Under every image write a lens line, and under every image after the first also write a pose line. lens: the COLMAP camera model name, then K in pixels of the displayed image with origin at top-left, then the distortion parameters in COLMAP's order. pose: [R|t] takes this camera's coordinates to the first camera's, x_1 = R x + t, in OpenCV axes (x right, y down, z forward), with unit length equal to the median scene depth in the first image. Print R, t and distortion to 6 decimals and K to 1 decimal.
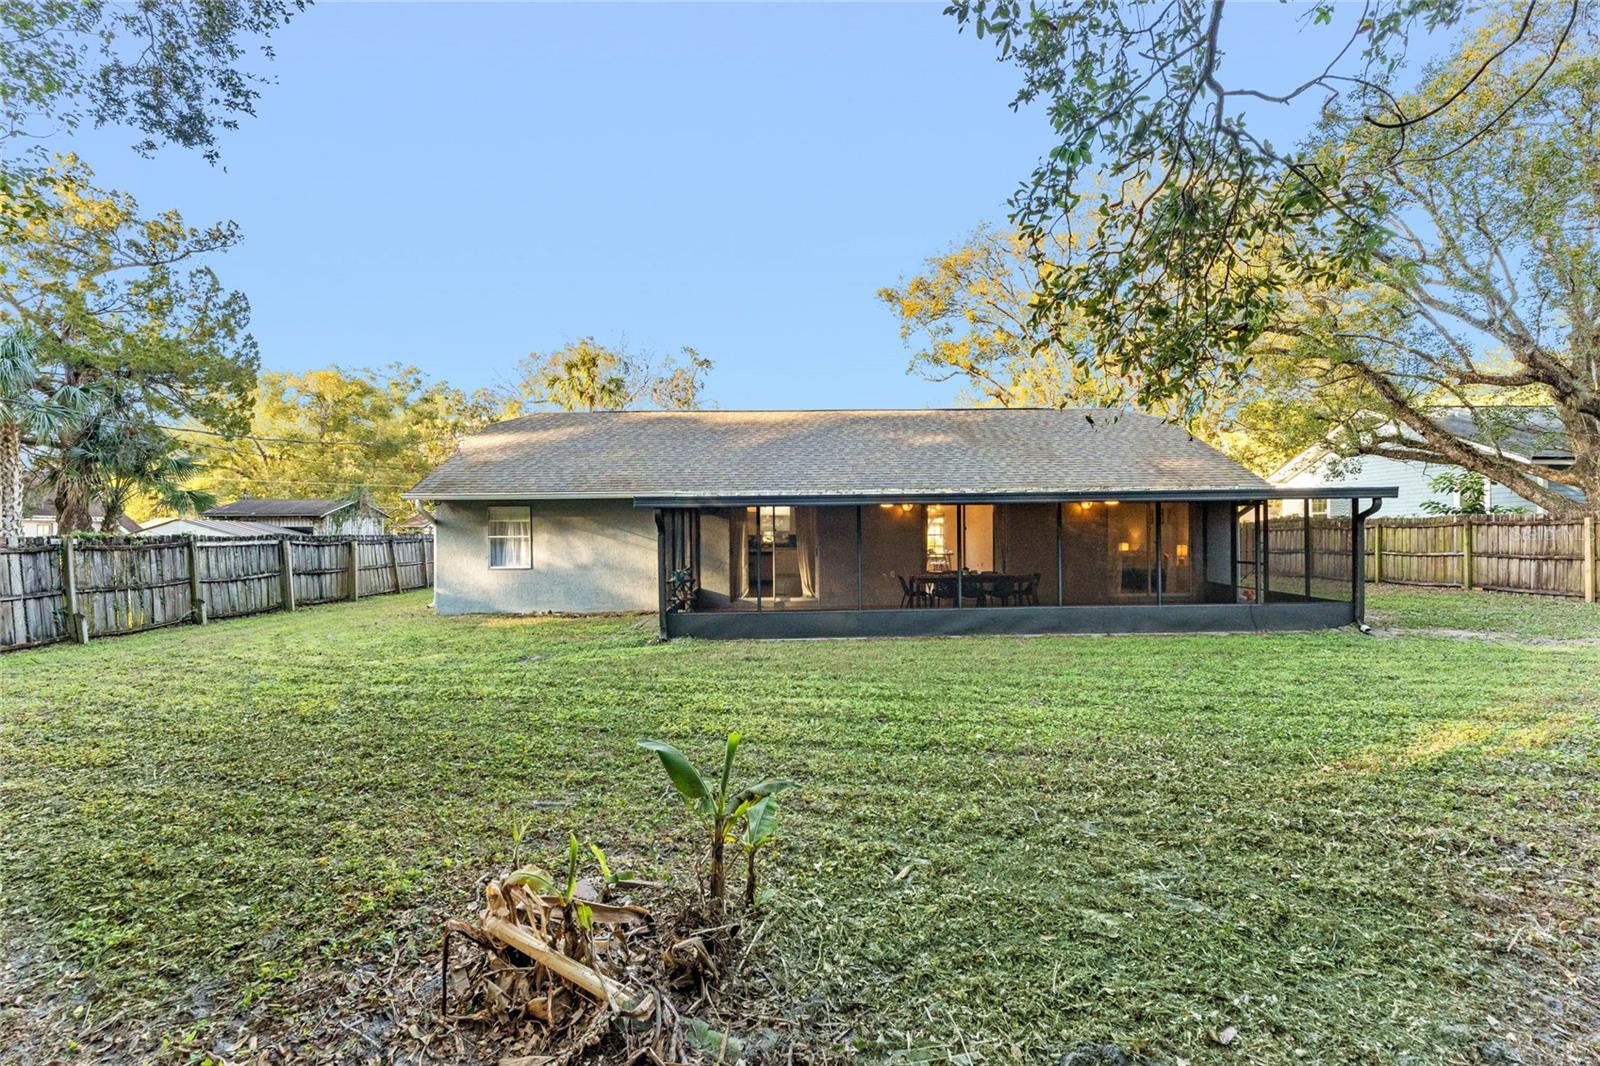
lens RADIAL K [[706.1, 0, 800.0], [0, 706.1, 533.5], [0, 0, 1]] dist [-0.004752, -0.000401]
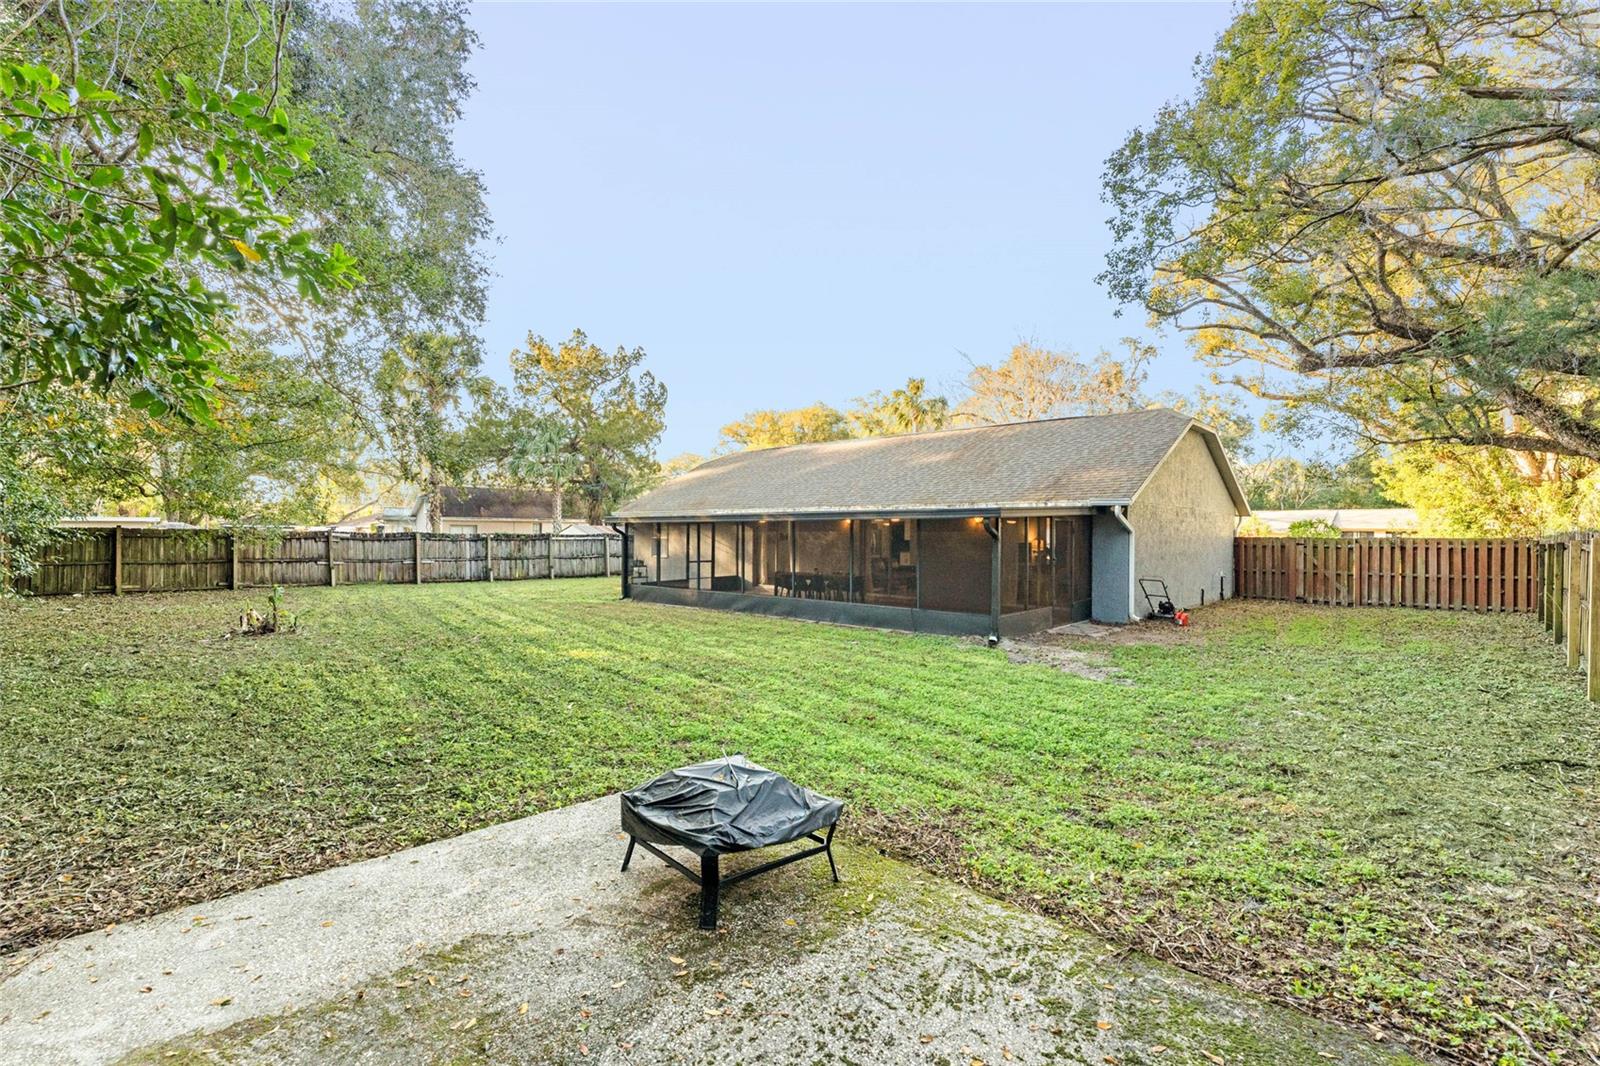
lens RADIAL K [[723.9, 0, 802.4], [0, 723.9, 533.3], [0, 0, 1]] dist [0.000197, -0.000007]
pose [[0.739701, 0.017886, -0.672698, 0.990314], [-0.018420, 0.999810, 0.006329, -0.024104], [0.672684, 0.007709, 0.739890, -0.029866]]
